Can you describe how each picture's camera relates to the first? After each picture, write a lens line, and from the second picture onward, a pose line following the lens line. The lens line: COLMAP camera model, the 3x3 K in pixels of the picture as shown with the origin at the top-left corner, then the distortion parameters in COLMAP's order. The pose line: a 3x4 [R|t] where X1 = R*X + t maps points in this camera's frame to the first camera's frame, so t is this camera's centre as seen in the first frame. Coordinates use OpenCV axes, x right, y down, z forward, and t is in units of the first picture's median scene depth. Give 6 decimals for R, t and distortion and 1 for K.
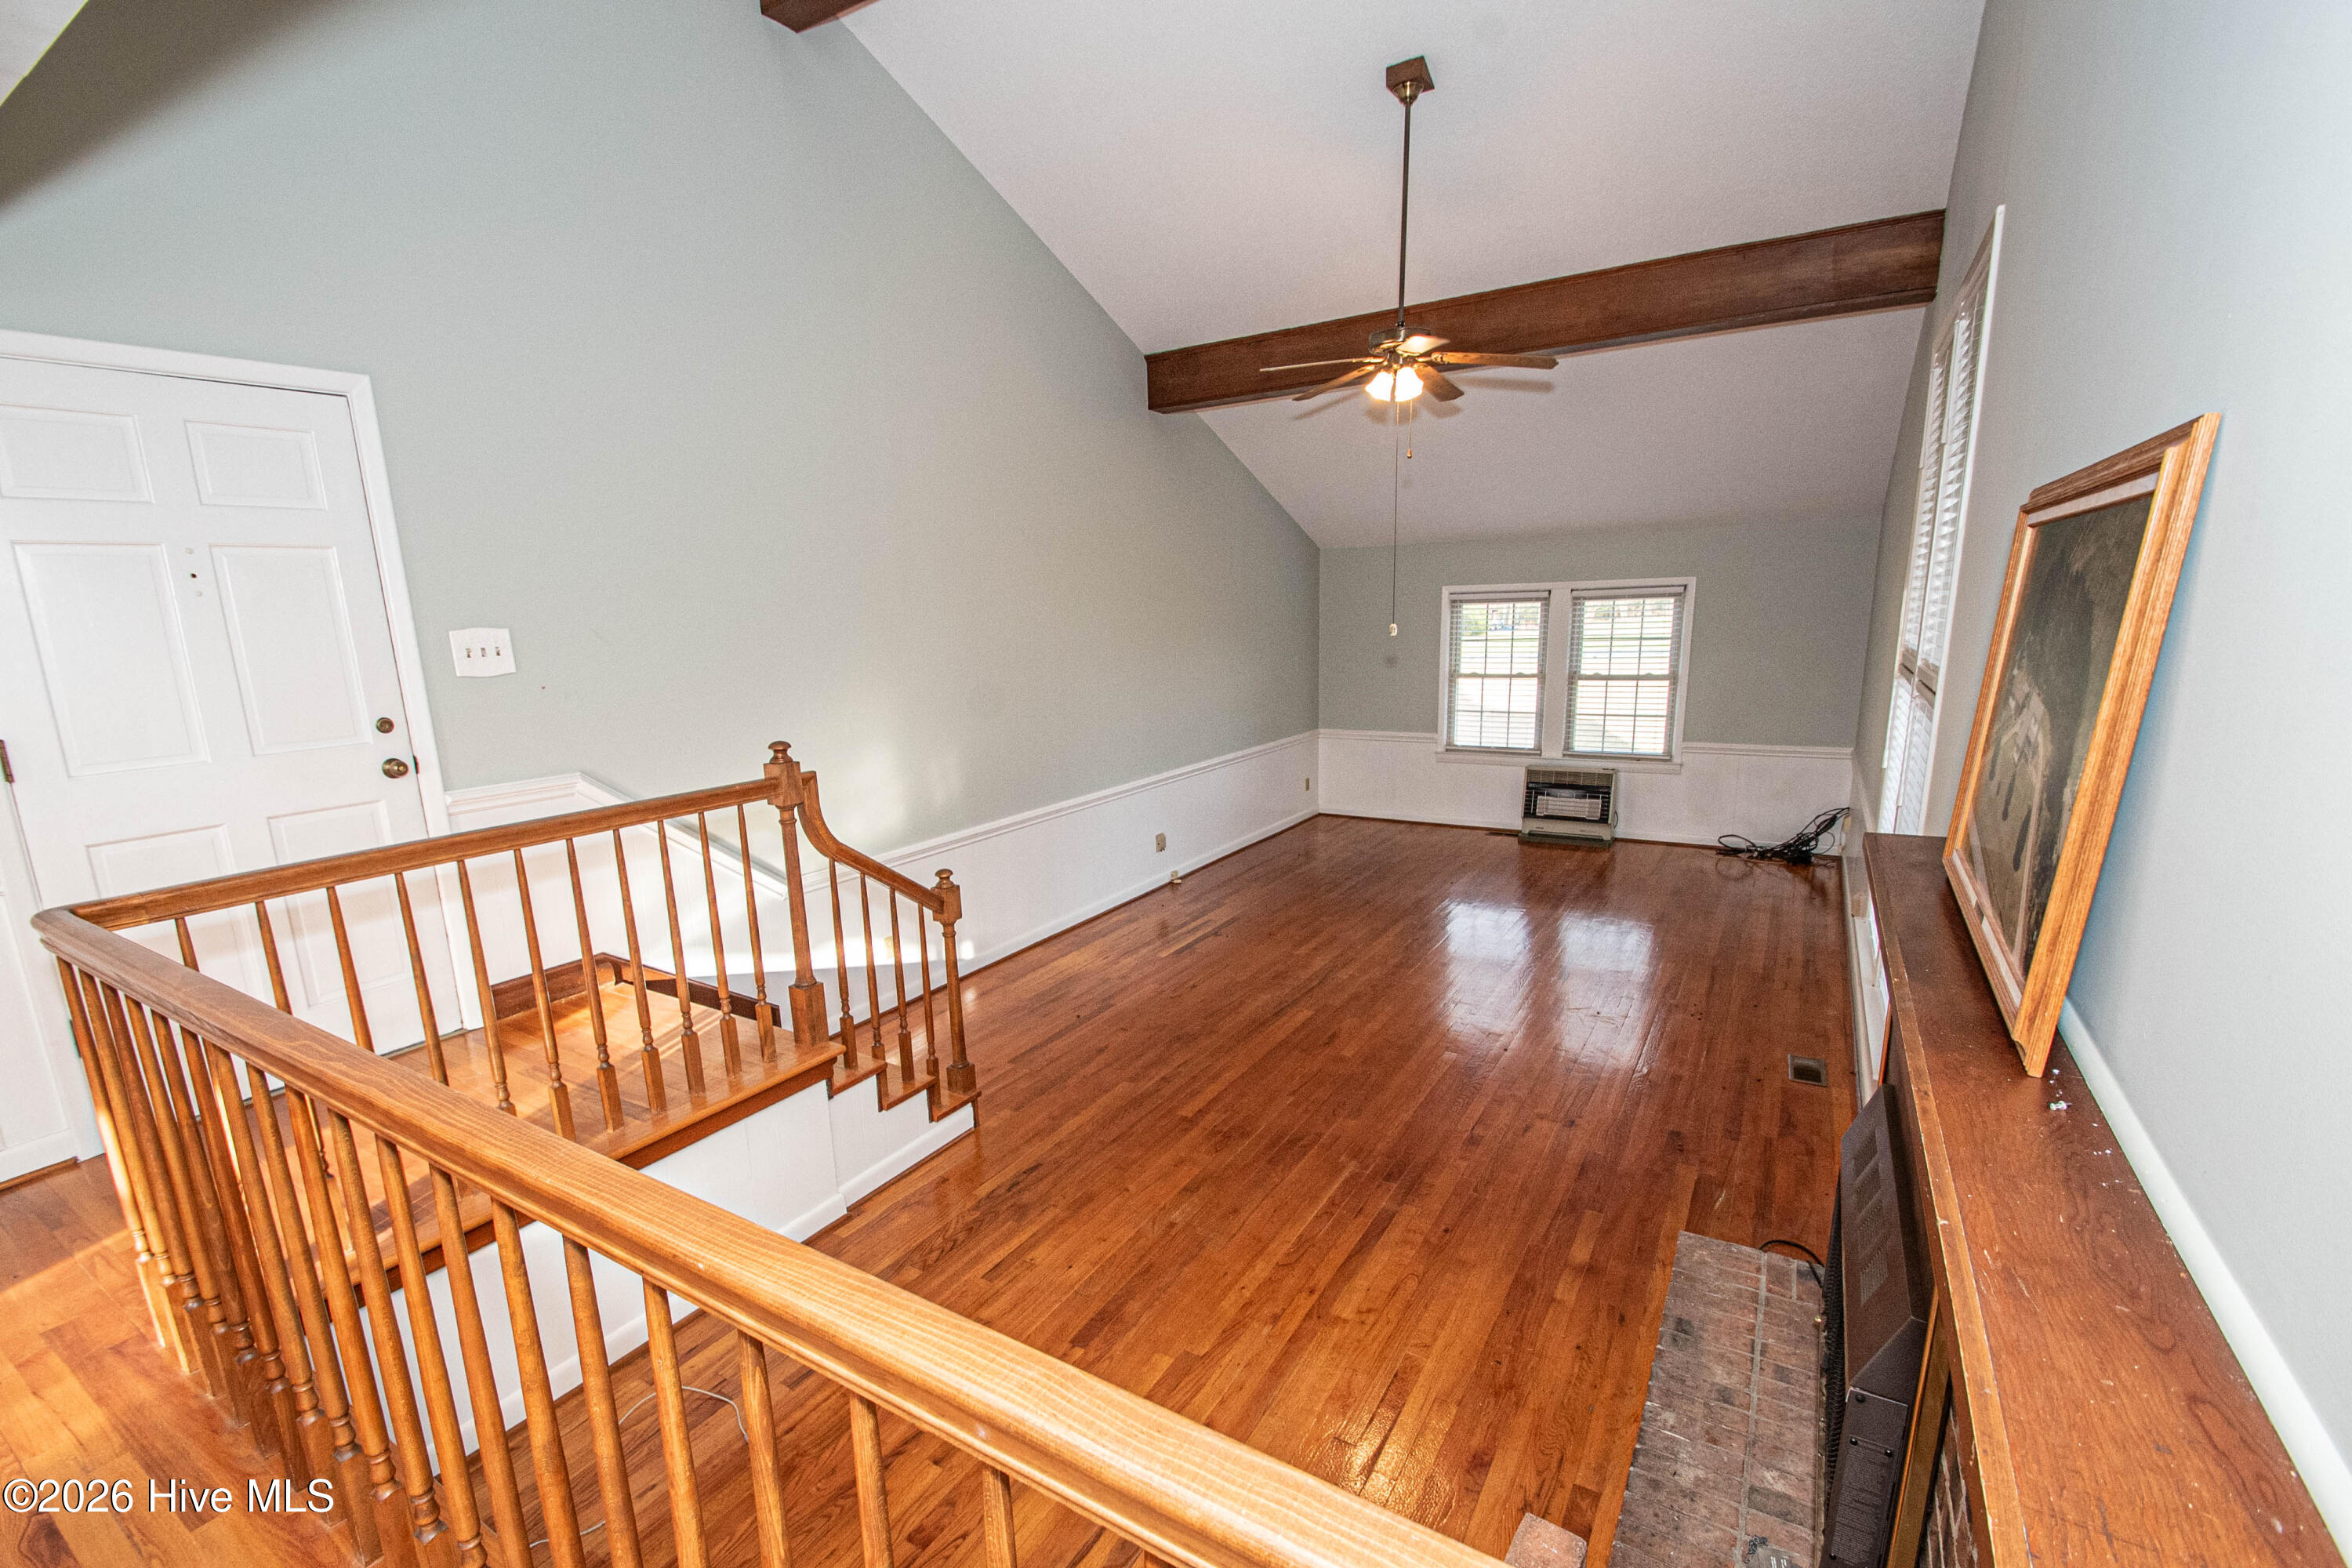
lens RADIAL K [[1025.4, 0, 1144.7], [0, 1025.4, 840.2], [0, 0, 1]] dist [0.004788, -0.011489]
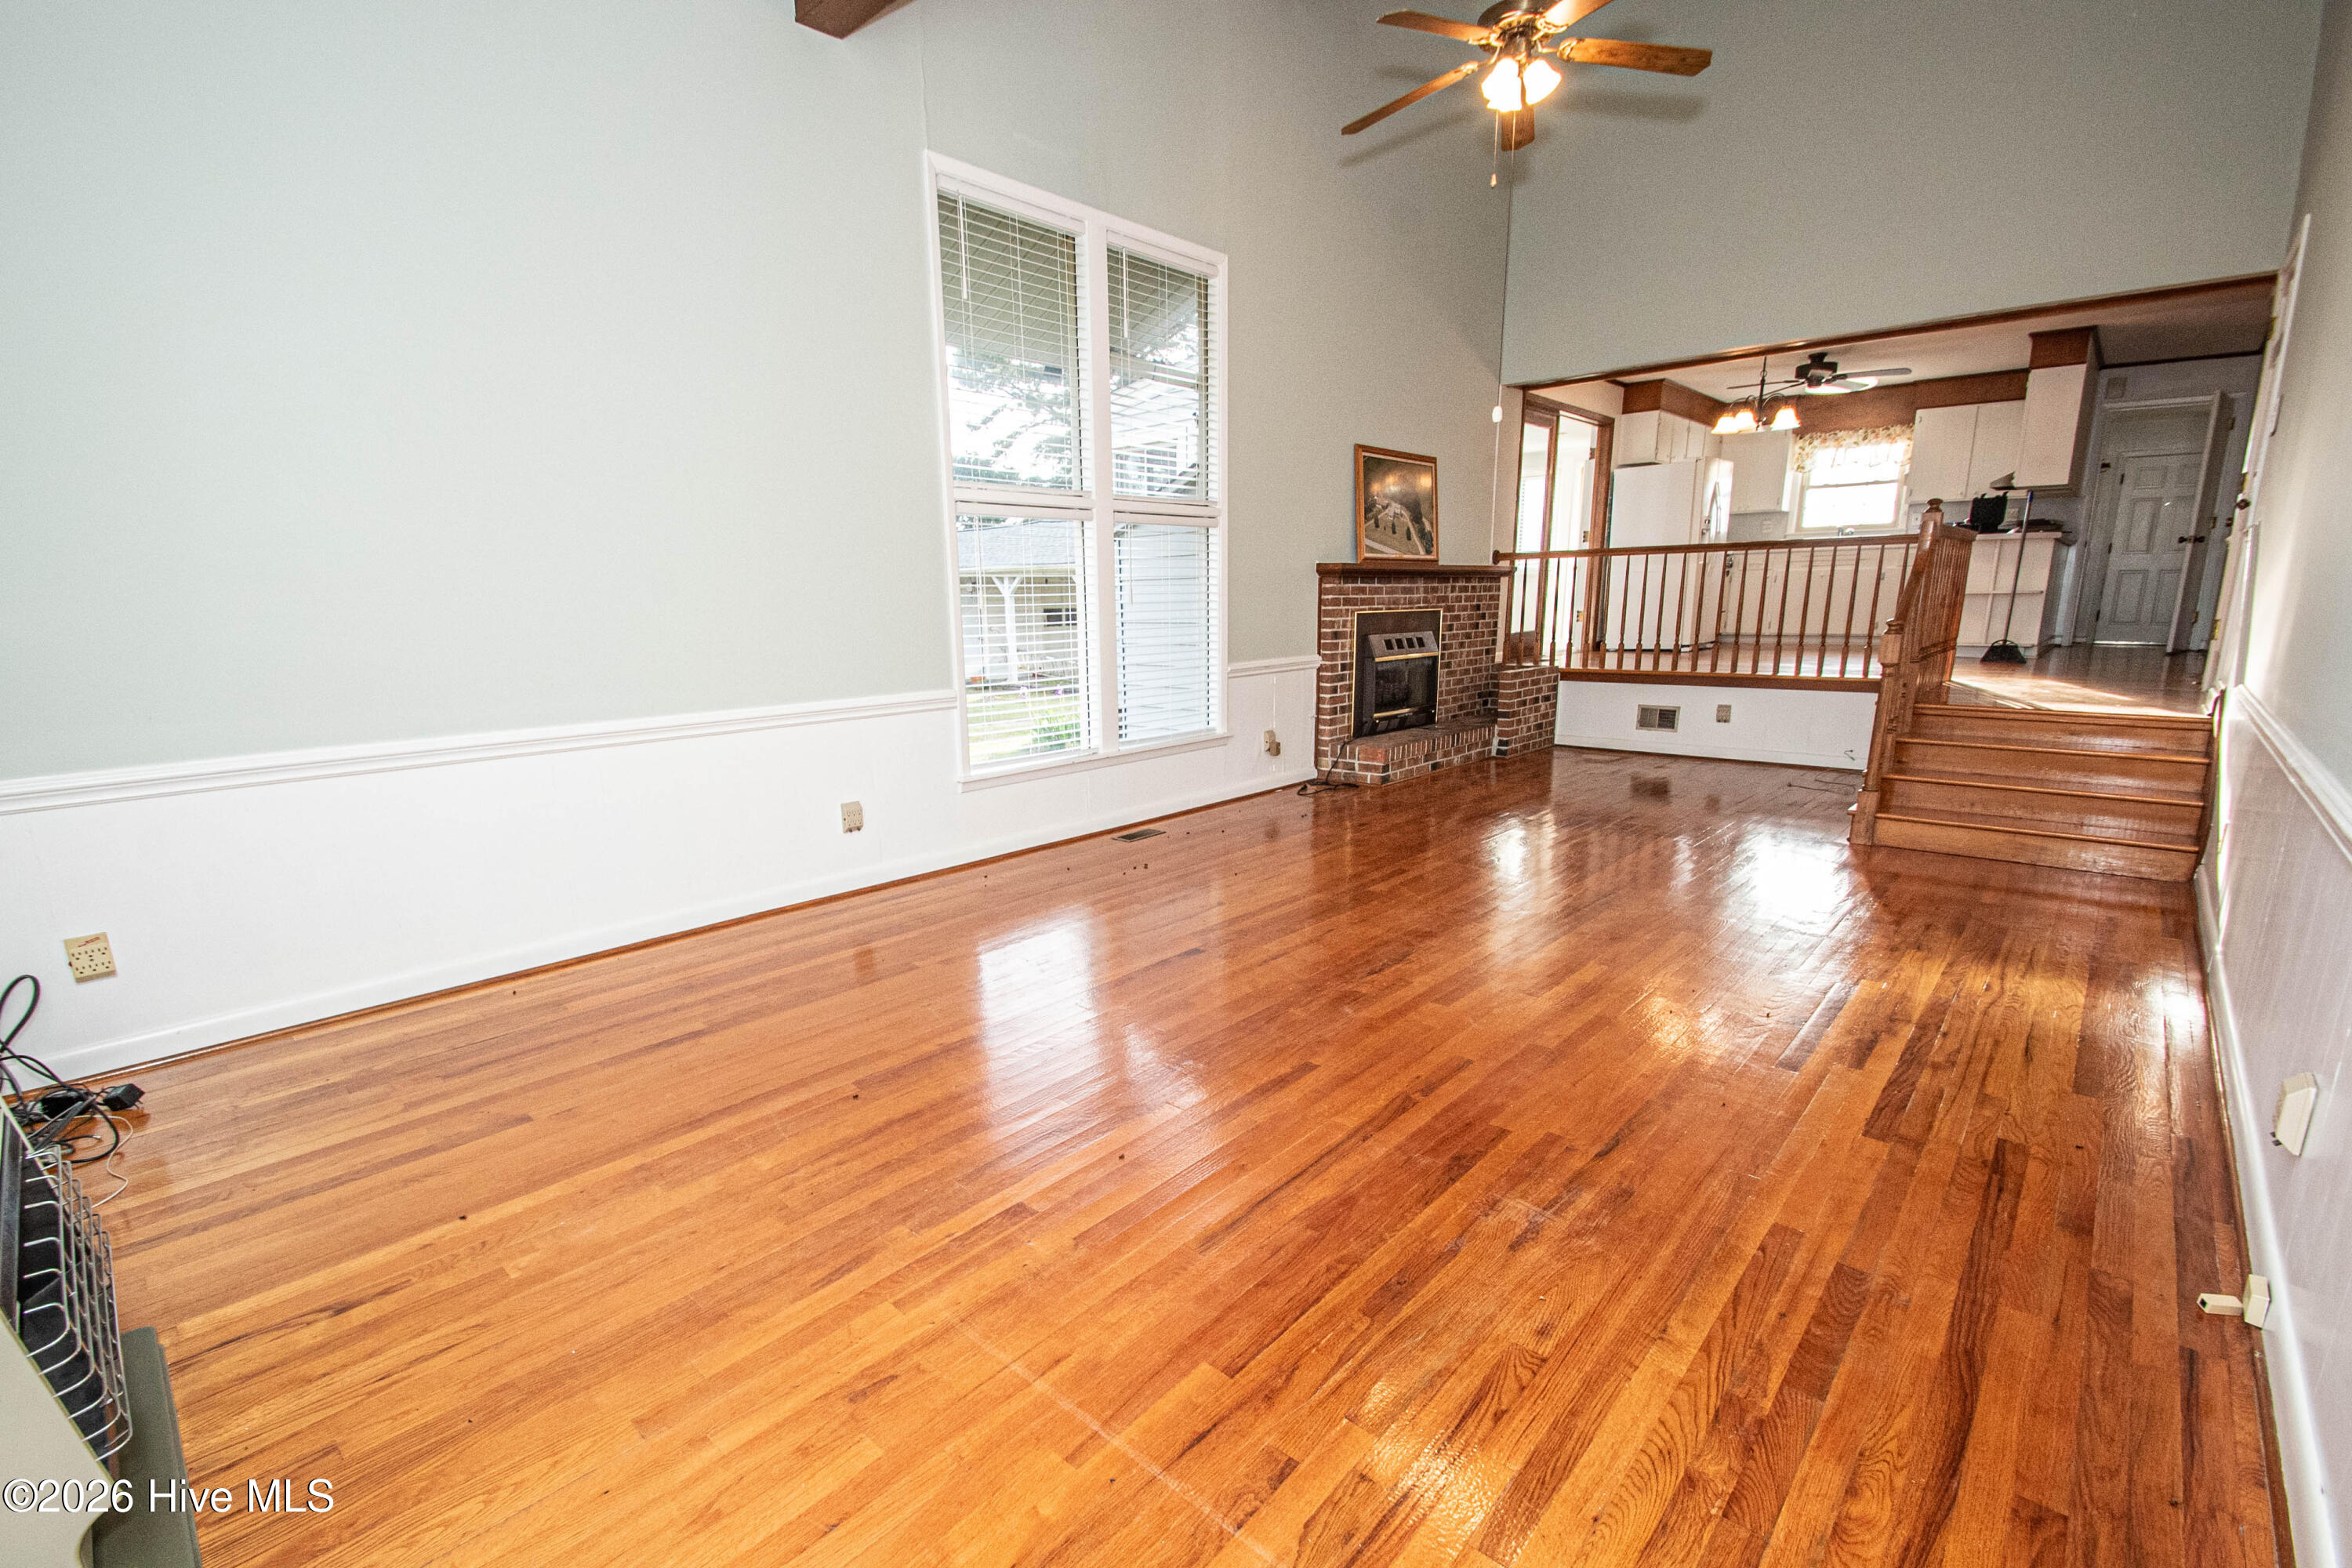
lens RADIAL K [[1025.4, 0, 1138.3], [0, 1025.4, 838.8], [0, 0, 1]] dist [0.004788, -0.011489]
pose [[-0.979661, 0.003606, 0.200629, 0.290837], [0.091233, 0.898523, 0.429339, -0.225171], [-0.178721, 0.438911, -0.880577, 1.537506]]
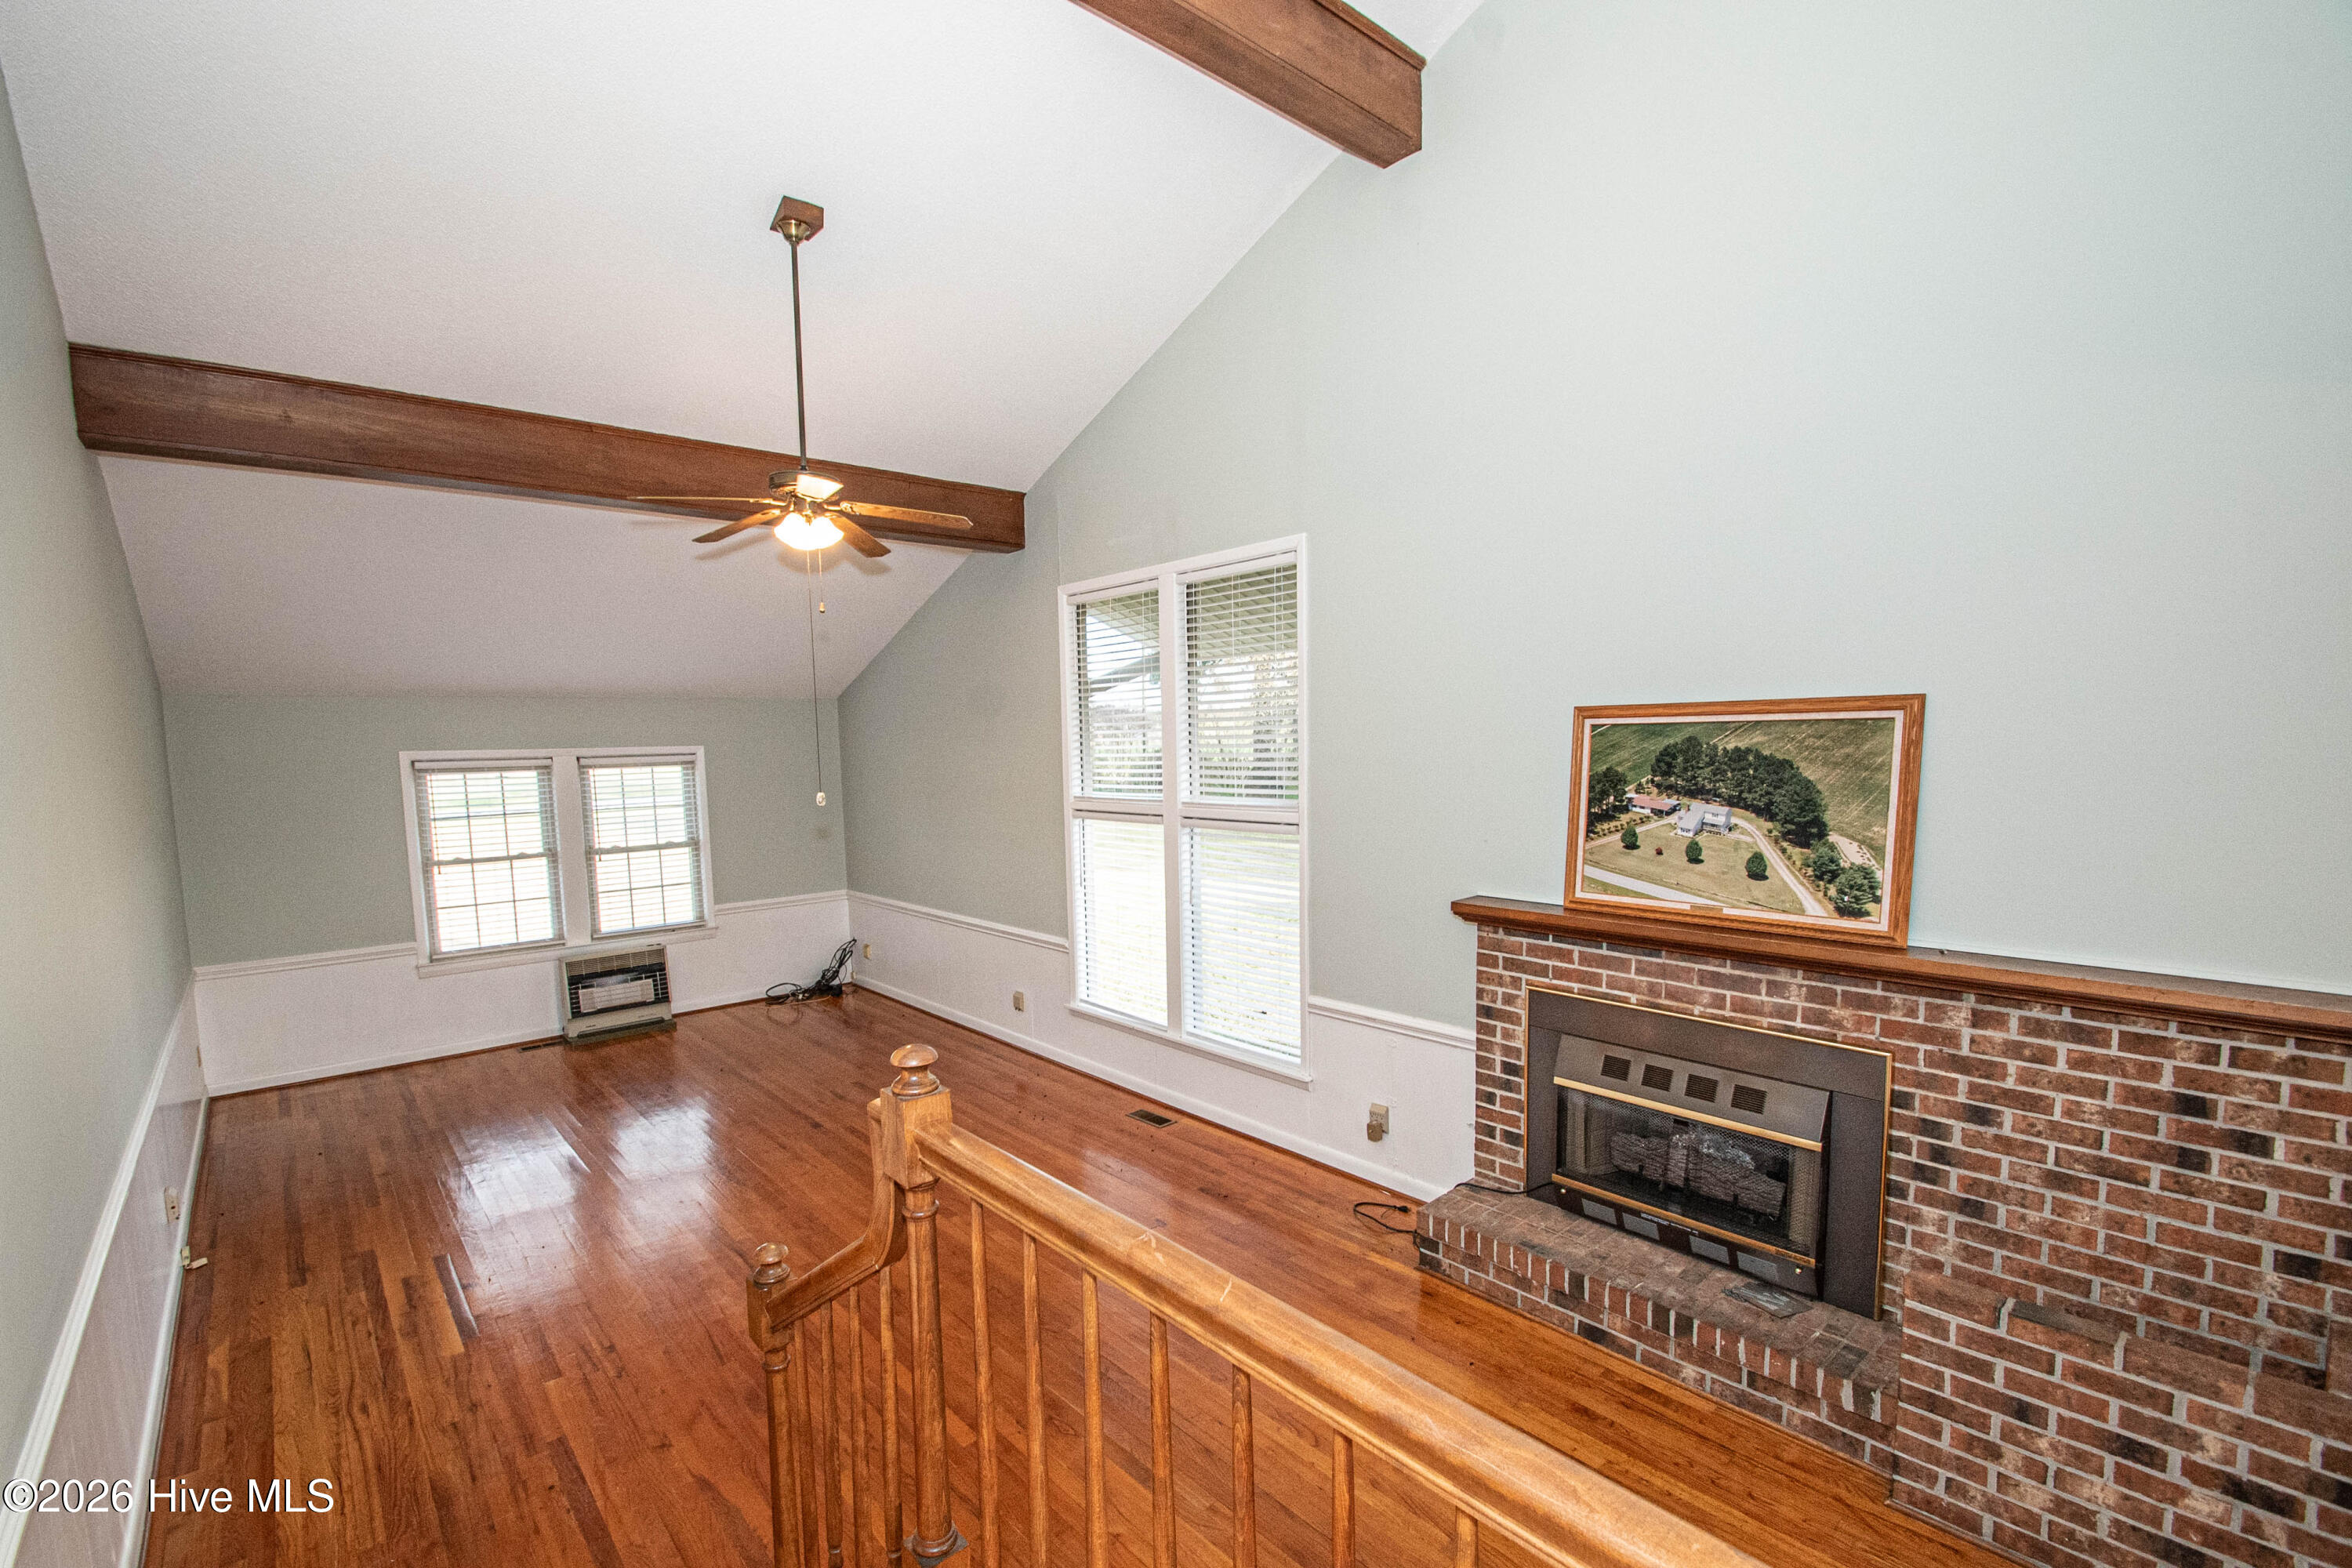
lens RADIAL K [[1025.4, 0, 1144.4], [0, 1025.4, 837.3], [0, 0, 1]] dist [0.004788, -0.011489]
pose [[0.293872, -0.067538, 0.953456, -0.417257], [0.223493, 0.974705, 0.000159, -0.091146], [-0.929349, 0.213044, 0.301533, 0.396408]]
